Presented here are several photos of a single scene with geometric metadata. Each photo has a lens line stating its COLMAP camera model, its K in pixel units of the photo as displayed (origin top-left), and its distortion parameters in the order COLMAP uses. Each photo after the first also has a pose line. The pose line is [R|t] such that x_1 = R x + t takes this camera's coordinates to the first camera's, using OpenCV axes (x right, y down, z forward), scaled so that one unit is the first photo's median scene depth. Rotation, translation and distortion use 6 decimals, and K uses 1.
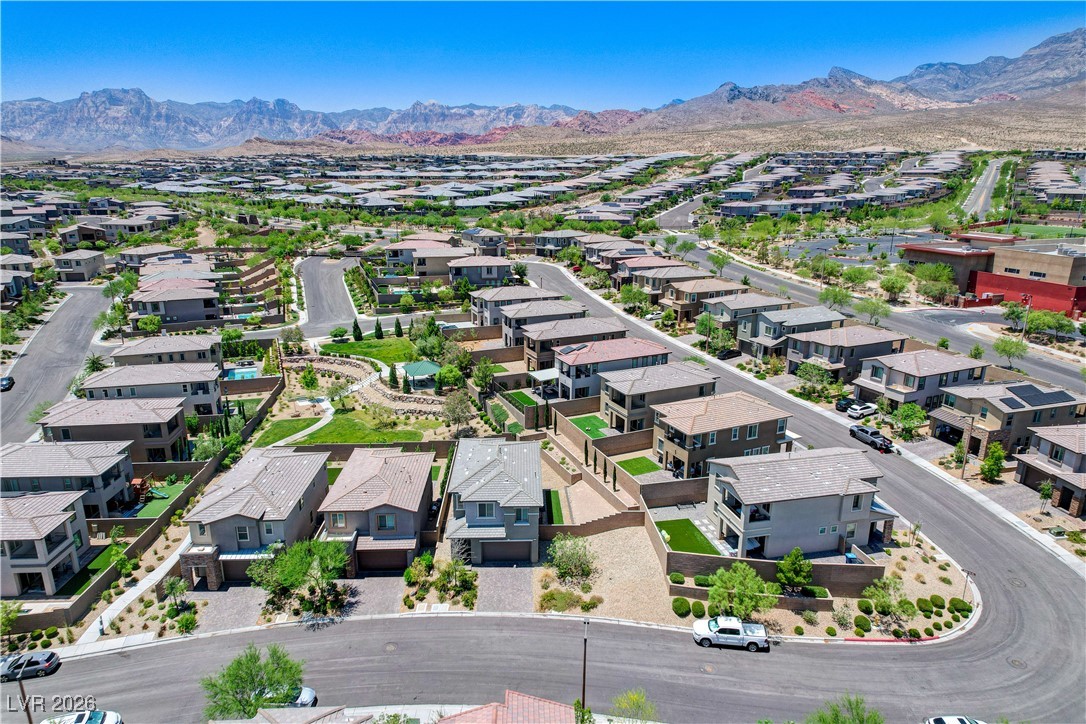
lens RADIAL K [[671.8, 0, 540.6], [0, 671.8, 366.4], [0, 0, 1]] dist [0.079978, -0.063987]
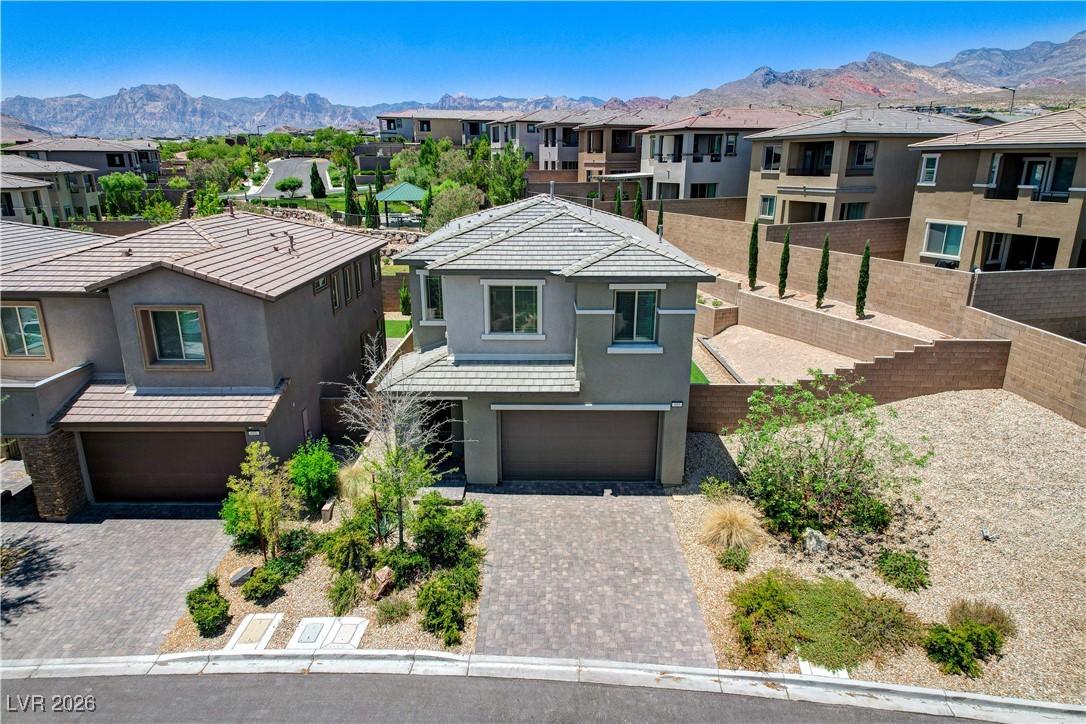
lens RADIAL K [[671.8, 0, 540.6], [0, 671.8, 366.4], [0, 0, 1]] dist [0.079978, -0.063987]
pose [[0.999206, 0.007274, -0.039168, -0.058592], [-0.006893, 0.999928, 0.009863, 0.242975], [0.039237, -0.009586, 0.999184, 0.719874]]
